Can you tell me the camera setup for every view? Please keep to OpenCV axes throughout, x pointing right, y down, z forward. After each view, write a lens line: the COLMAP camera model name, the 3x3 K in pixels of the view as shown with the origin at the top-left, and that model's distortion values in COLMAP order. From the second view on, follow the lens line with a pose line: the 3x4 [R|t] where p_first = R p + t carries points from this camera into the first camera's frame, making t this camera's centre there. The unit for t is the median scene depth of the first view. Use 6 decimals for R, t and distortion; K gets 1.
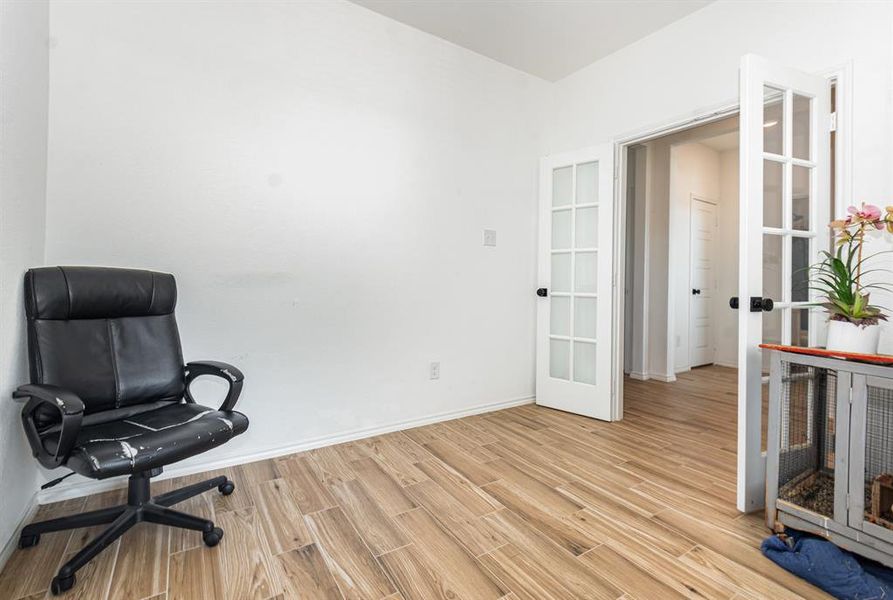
lens RADIAL K [[399.6, 0, 446.2], [0, 399.6, 287.1], [0, 0, 1]] dist [-0.000327, -0.000313]
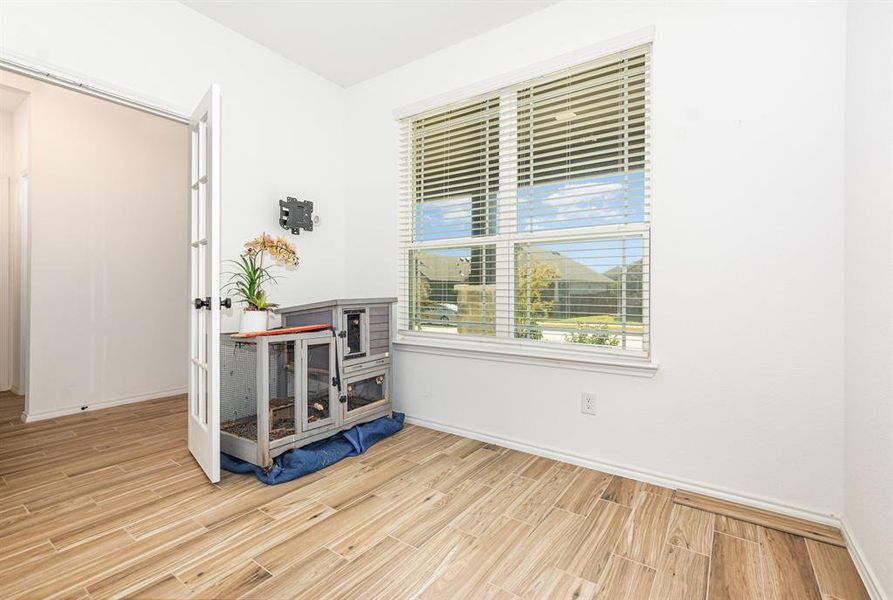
lens RADIAL K [[399.6, 0, 446.2], [0, 399.6, 287.1], [0, 0, 1]] dist [-0.000327, -0.000313]
pose [[-0.362098, -0.007548, 0.932109, -0.626987], [0.001810, 0.999960, 0.008800, -0.018432], [-0.932138, 0.004874, -0.362070, 0.852463]]
